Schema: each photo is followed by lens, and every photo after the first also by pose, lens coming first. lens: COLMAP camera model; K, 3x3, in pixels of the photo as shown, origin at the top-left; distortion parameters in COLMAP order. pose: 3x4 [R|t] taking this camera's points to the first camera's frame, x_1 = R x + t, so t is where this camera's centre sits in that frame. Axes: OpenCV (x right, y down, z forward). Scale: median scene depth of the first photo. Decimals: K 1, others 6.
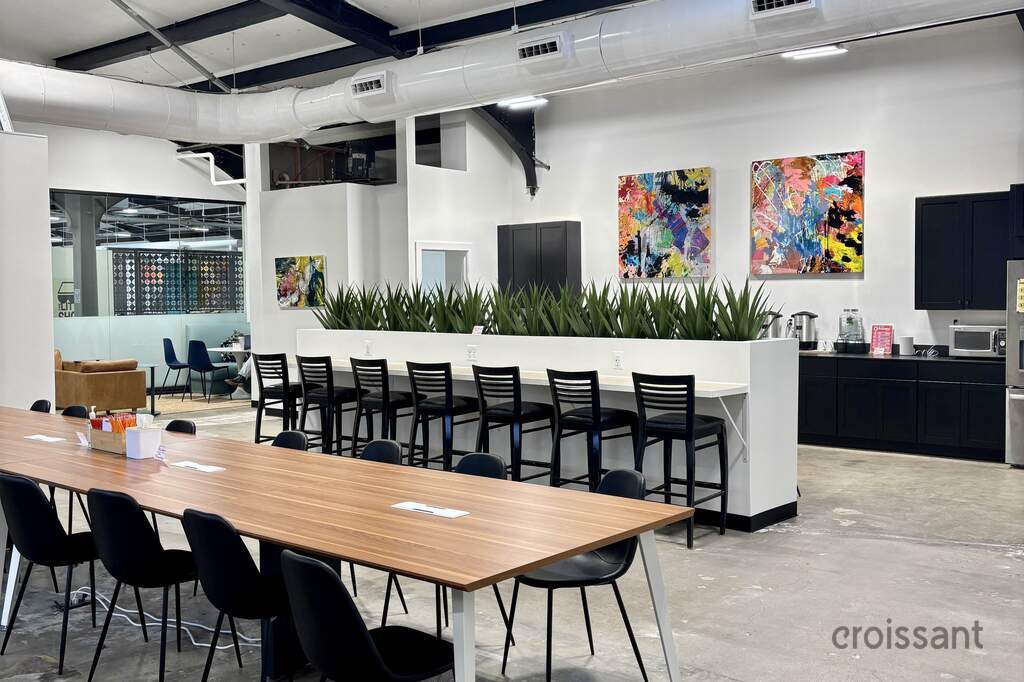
lens RADIAL K [[1029.1, 0, 512.0], [0, 1029.1, 341.0], [0, 0, 1]] dist [0.158649, -0.442289]
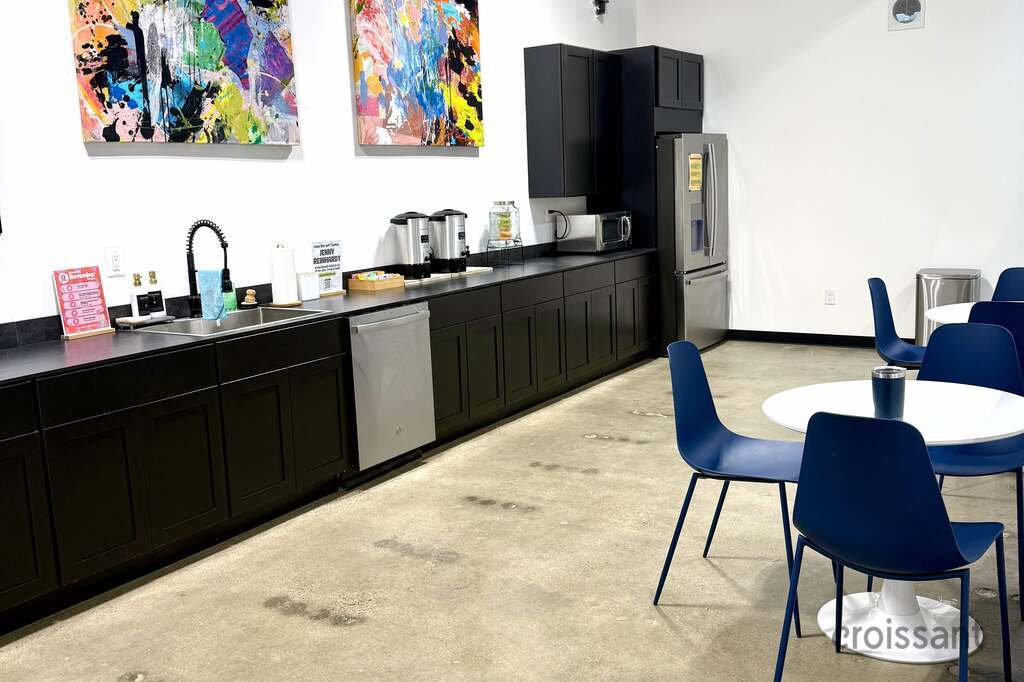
lens RADIAL K [[959.1, 0, 512.0], [0, 959.1, 341.0], [0, 0, 1]] dist [0.176536, -0.360868]
pose [[-0.141510, -0.148271, 0.978770, -0.282976], [0.088976, 0.982813, 0.161747, -0.039558], [-0.985930, 0.109976, -0.125885, 1.020121]]
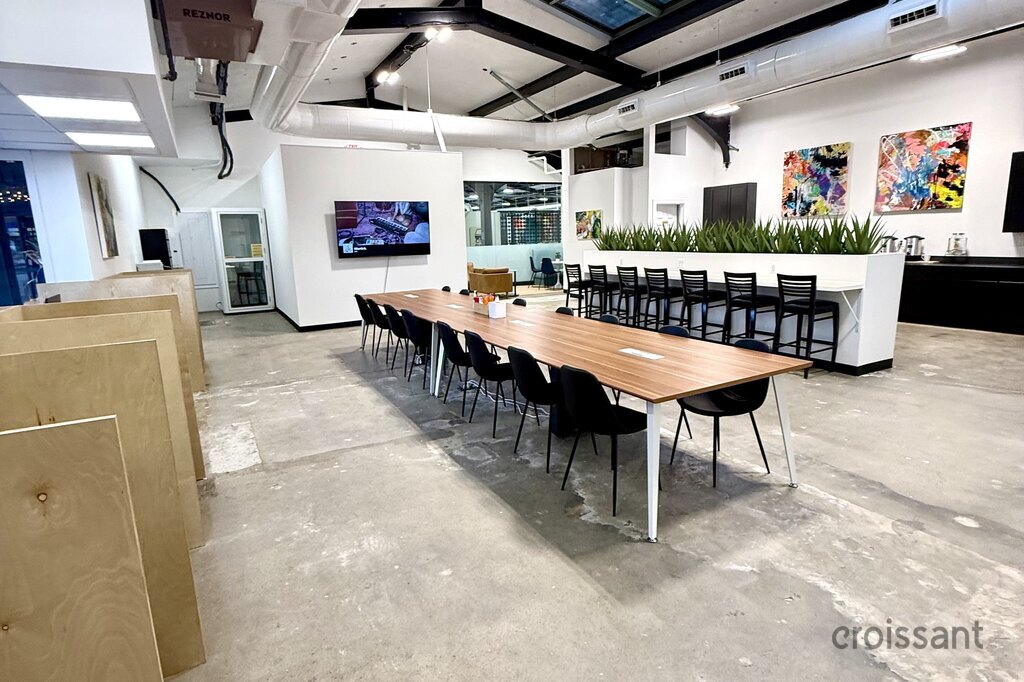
lens RADIAL K [[544.5, 0, 512.0], [0, 544.5, 341.0], [0, 0, 1]] dist [0.000351, 0.001093]
pose [[0.937983, 0.045983, -0.343619, 0.011354], [0.006260, 0.988757, 0.149403, 0.001592], [0.346626, -0.142288, 0.927149, 0.030797]]
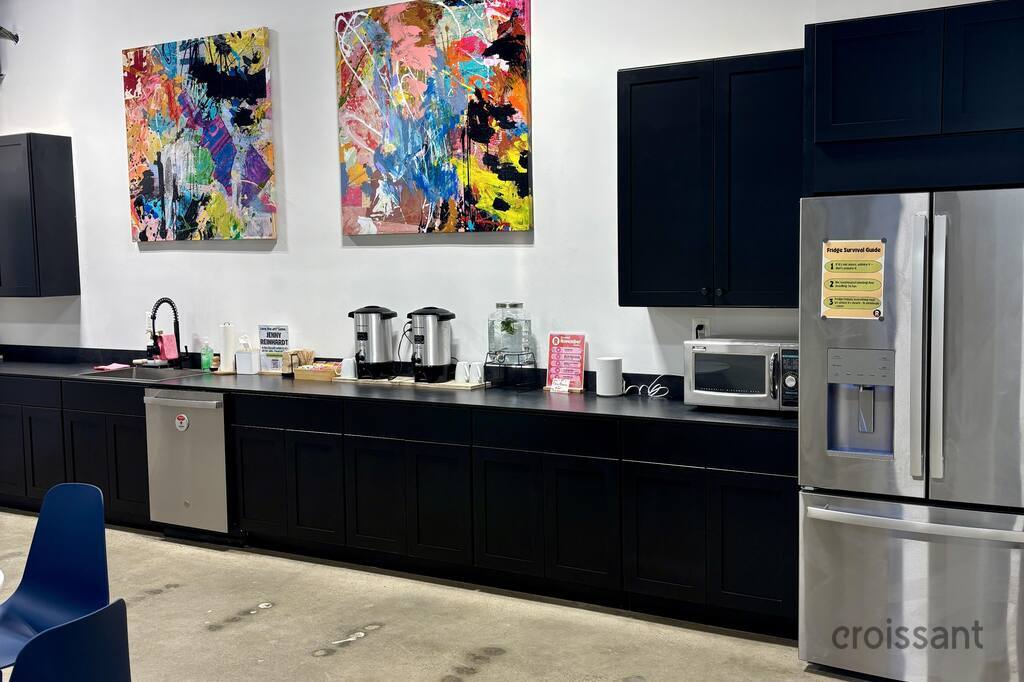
lens RADIAL K [[1029.1, 0, 512.0], [0, 1029.1, 341.0], [0, 0, 1]] dist [0.158649, -0.442289]
pose [[0.983625, -0.021046, 0.178993, 0.224801], [0.014885, 0.999252, 0.035695, -0.028615], [-0.179610, -0.032446, 0.983203, 0.480418]]
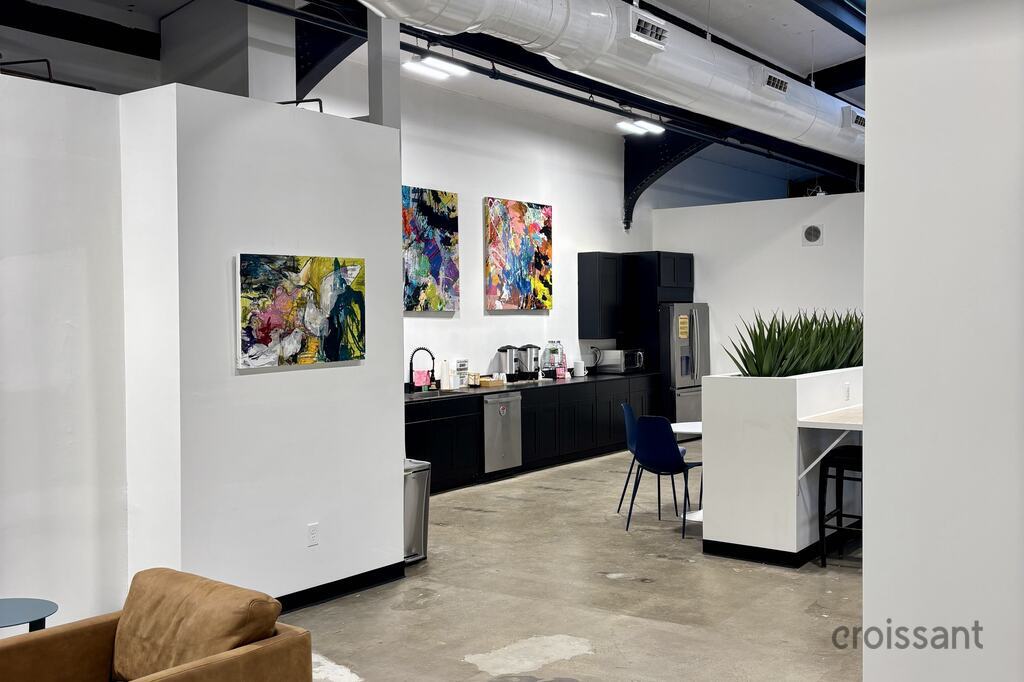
lens RADIAL K [[1029.1, 0, 512.0], [0, 1029.1, 341.0], [0, 0, 1]] dist [0.158649, -0.442289]
pose [[-0.076476, -0.016006, 0.996943, -0.774148], [0.058661, 0.998067, 0.020525, -0.054060], [-0.995344, 0.060052, -0.075390, 1.076773]]
